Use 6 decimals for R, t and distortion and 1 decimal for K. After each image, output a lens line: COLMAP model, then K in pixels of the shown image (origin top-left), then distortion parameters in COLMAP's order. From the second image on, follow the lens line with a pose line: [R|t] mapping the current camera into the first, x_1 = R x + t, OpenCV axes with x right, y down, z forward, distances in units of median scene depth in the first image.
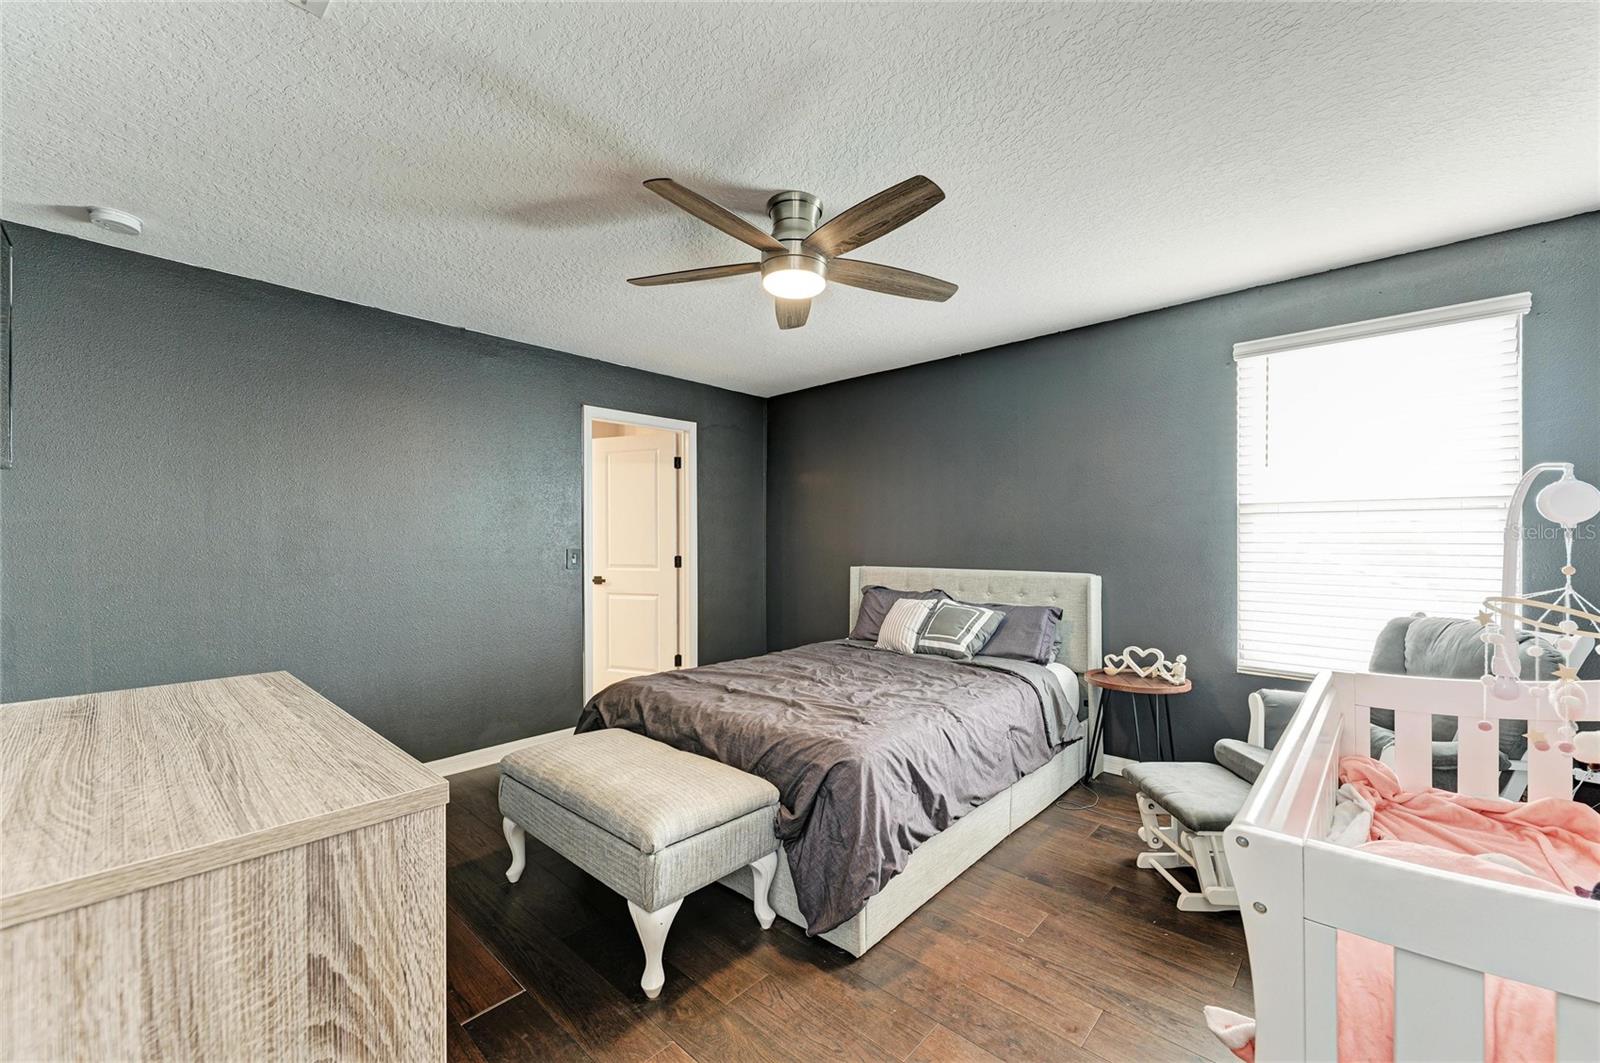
lens RADIAL K [[637.4, 0, 803.1], [0, 637.4, 534.5], [0, 0, 1]] dist [-0.001097, 0.000002]
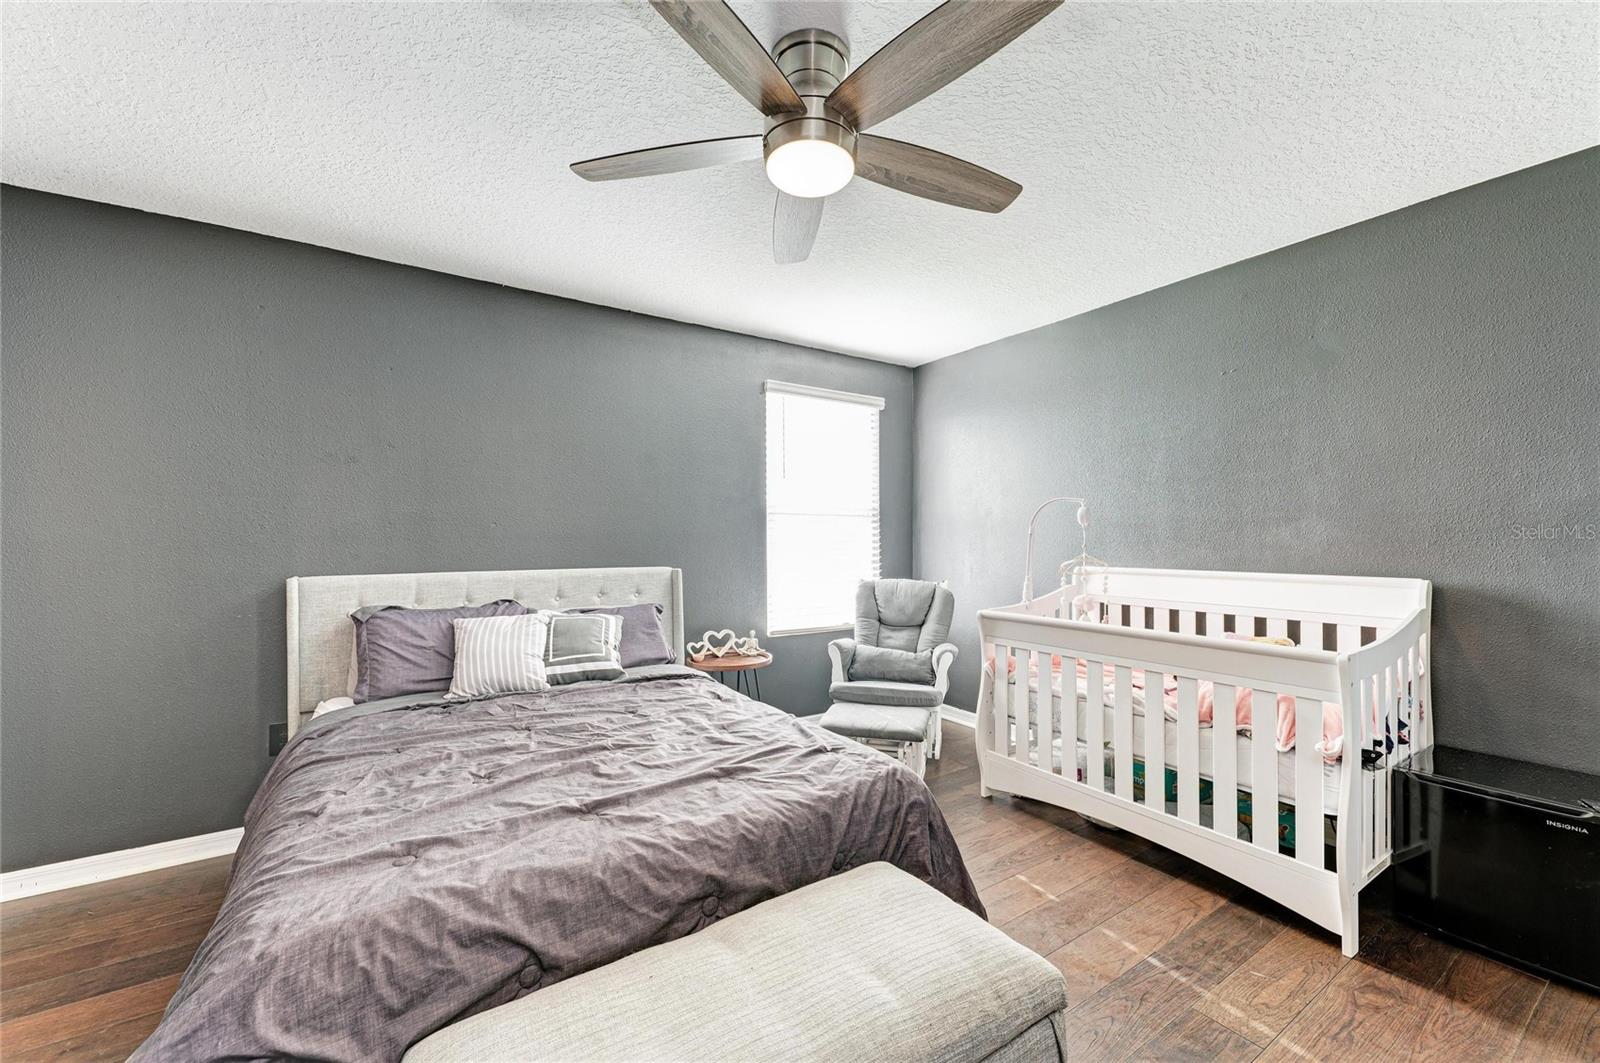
lens RADIAL K [[637.4, 0, 801.6], [0, 637.4, 539.4], [0, 0, 1]] dist [-0.001097, 0.000002]
pose [[0.225364, -0.002175, 0.974272, -0.562000], [-0.009461, 0.999945, 0.004421, 0.014399], [-0.974229, -0.010214, 0.225332, 0.667599]]
